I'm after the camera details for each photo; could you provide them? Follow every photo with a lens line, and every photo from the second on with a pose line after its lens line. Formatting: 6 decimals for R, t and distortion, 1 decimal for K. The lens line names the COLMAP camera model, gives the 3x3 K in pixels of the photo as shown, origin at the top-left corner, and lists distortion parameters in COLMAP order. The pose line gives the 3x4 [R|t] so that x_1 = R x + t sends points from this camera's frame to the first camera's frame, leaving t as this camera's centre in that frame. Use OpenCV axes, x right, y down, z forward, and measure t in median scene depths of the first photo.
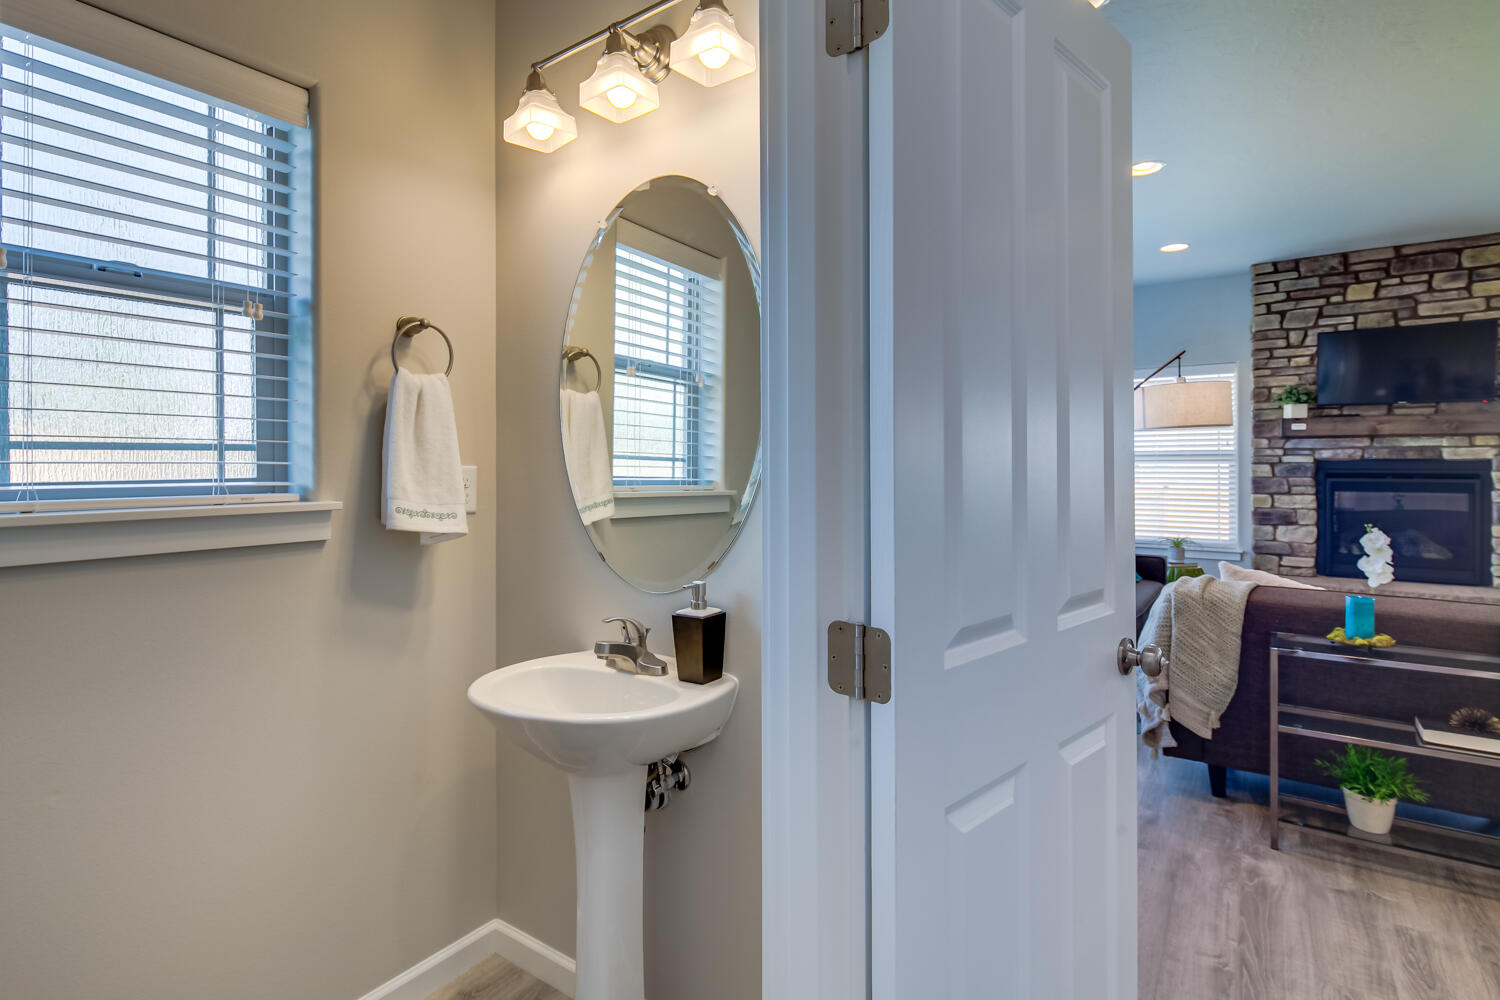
lens RADIAL K [[727.9, 0, 752.4], [0, 727.9, 499.9], [0, 0, 1]] dist [0.002419, -0.003630]
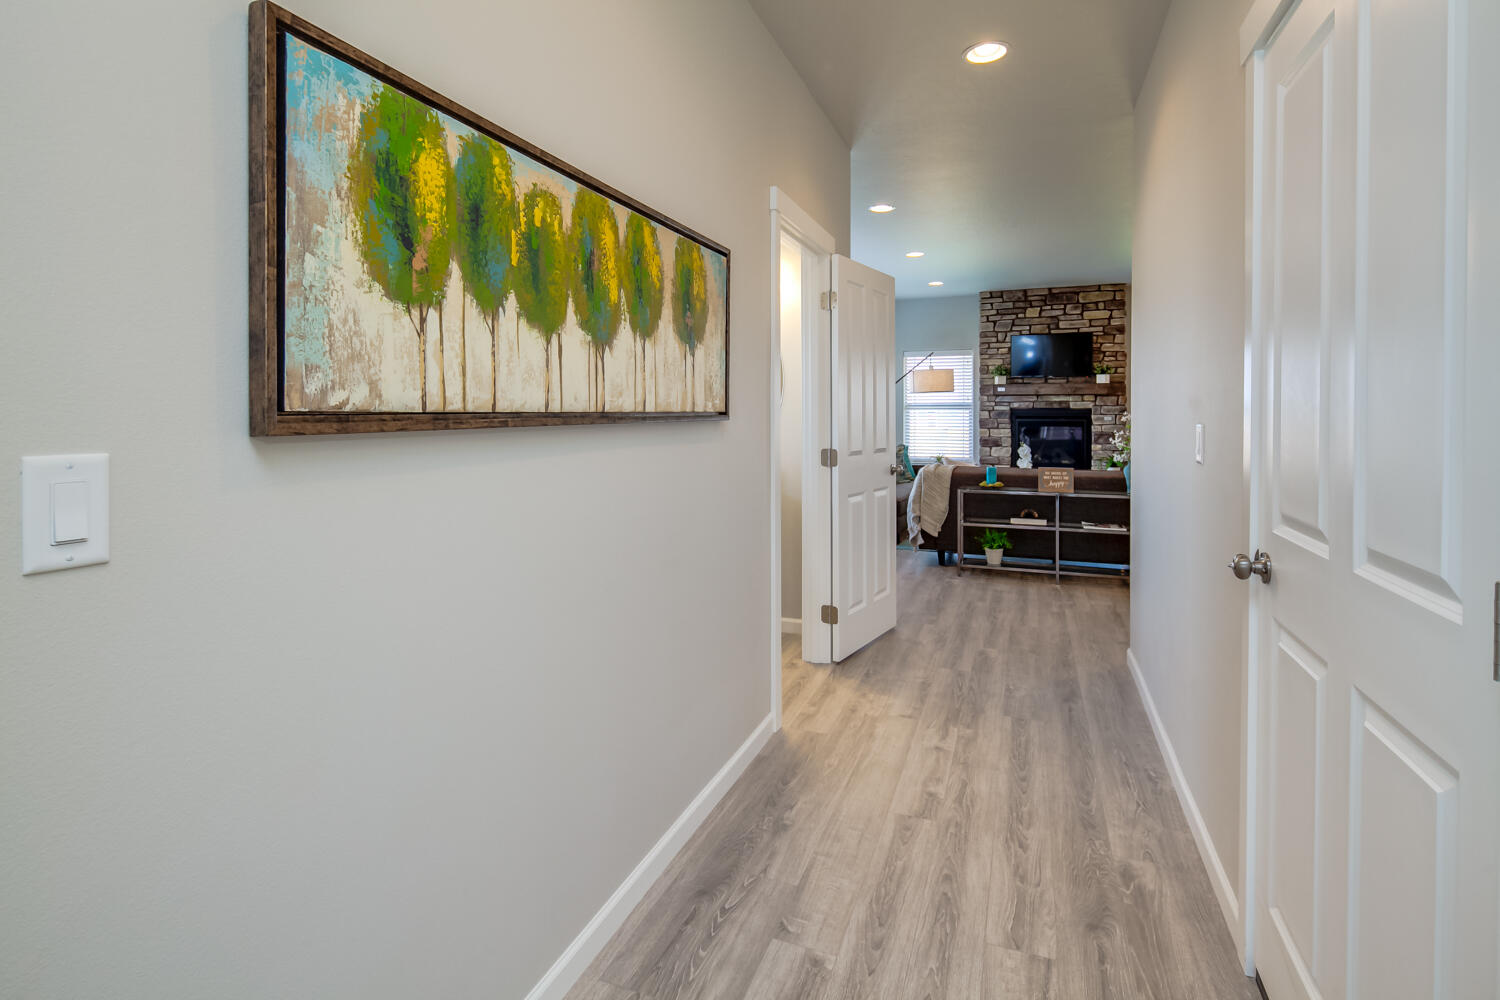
lens RADIAL K [[727.9, 0, 750.3], [0, 727.9, 496.1], [0, 0, 1]] dist [0.002419, -0.003630]
pose [[0.972489, -0.026550, 0.231429, -0.249282], [0.011026, 0.997616, 0.068120, 0.029786], [-0.232686, -0.063694, 0.970464, -0.582771]]
